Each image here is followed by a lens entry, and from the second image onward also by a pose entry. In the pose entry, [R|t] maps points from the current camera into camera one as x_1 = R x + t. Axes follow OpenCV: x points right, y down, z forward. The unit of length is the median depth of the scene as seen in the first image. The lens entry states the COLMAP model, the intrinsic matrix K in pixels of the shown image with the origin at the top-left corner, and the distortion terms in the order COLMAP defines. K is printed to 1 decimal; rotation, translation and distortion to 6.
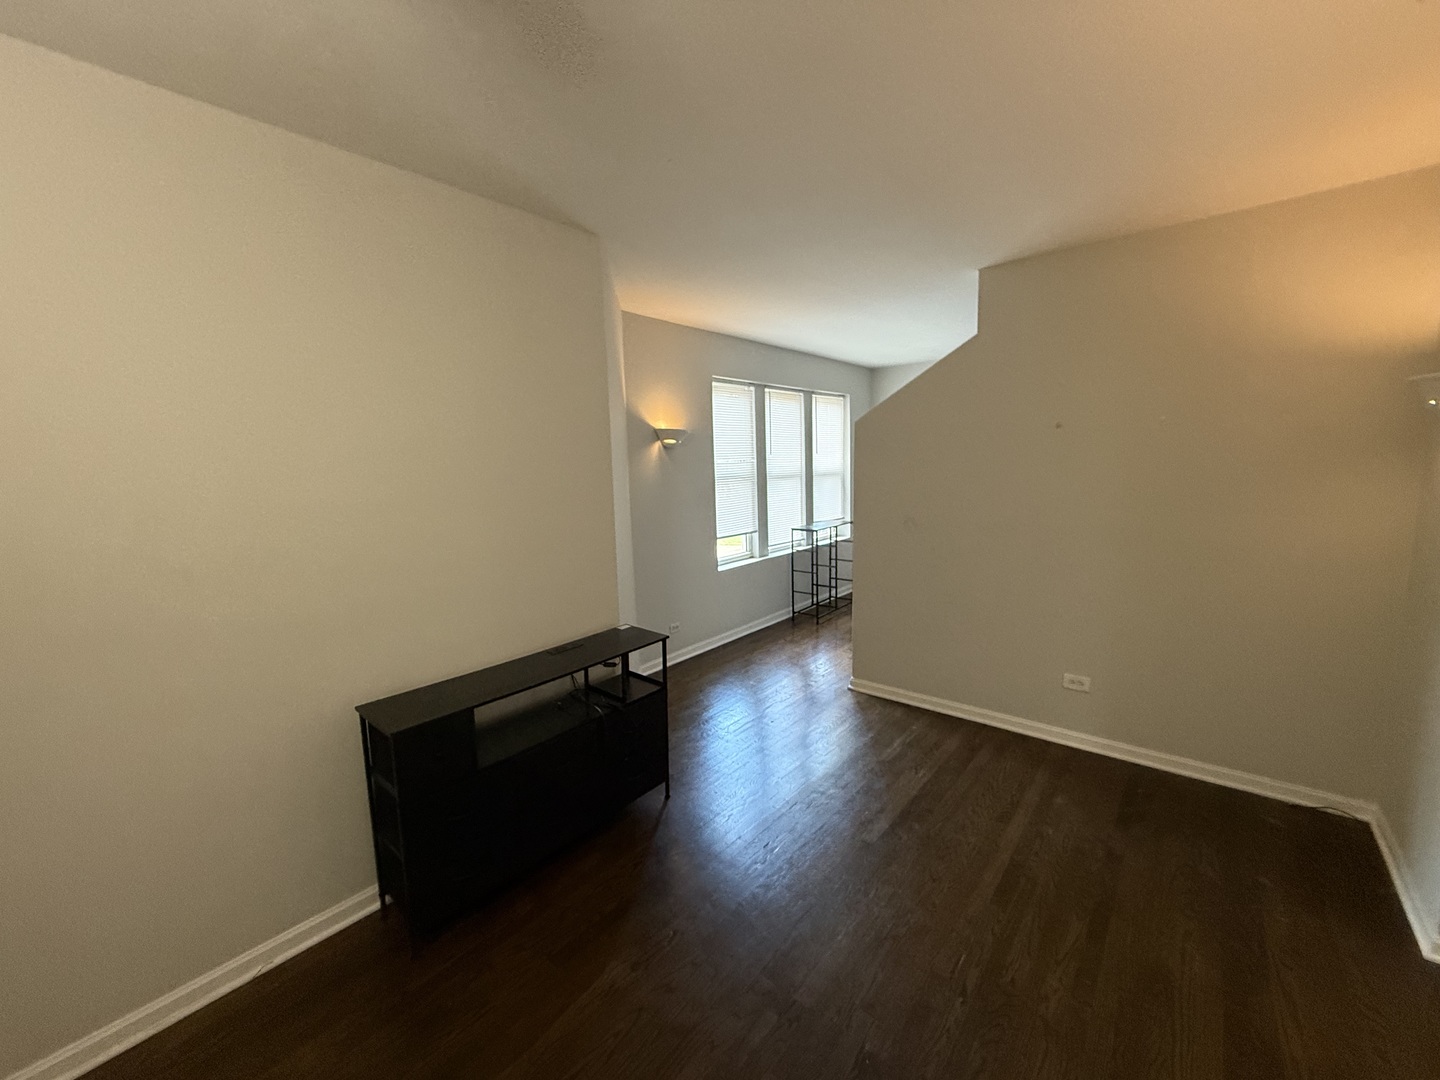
lens RADIAL K [[572.4, 0, 721.4], [0, 572.4, 539.6], [0, 0, 1]] dist [0.000945, -0.000153]
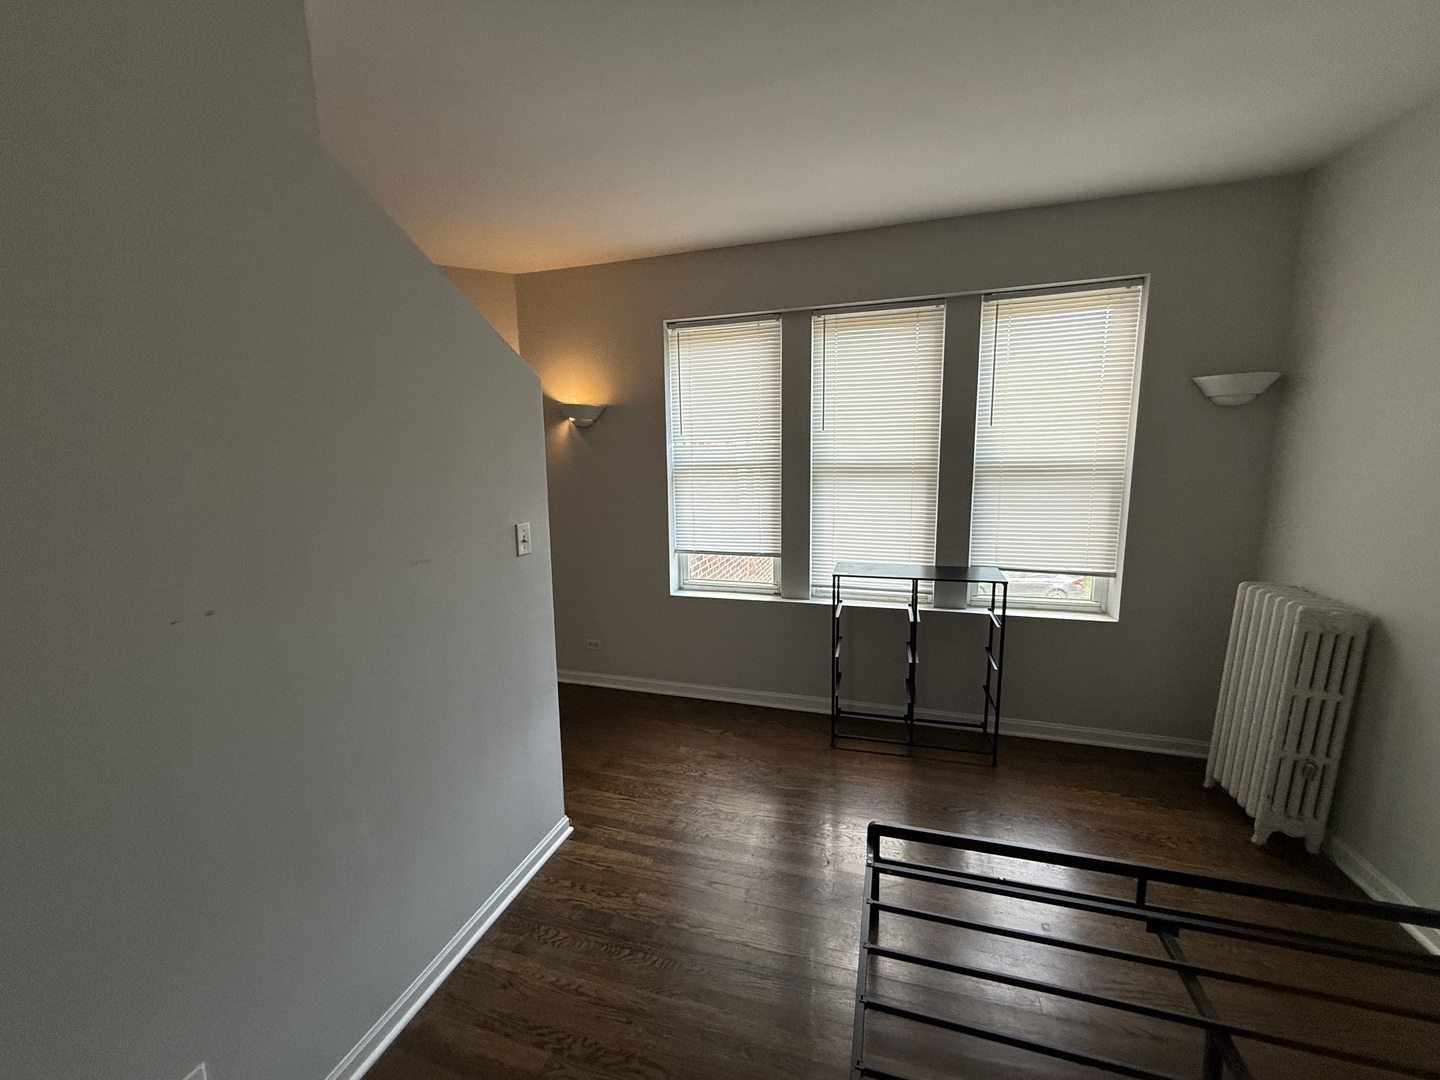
lens RADIAL K [[572.4, 0, 719.3], [0, 572.4, 537.2], [0, 0, 1]] dist [0.000945, -0.000153]
pose [[0.379767, 0.156199, -0.911800, 0.584795], [-0.118757, 0.985718, 0.119399, -0.097662], [0.917428, 0.062939, 0.392893, 0.674195]]
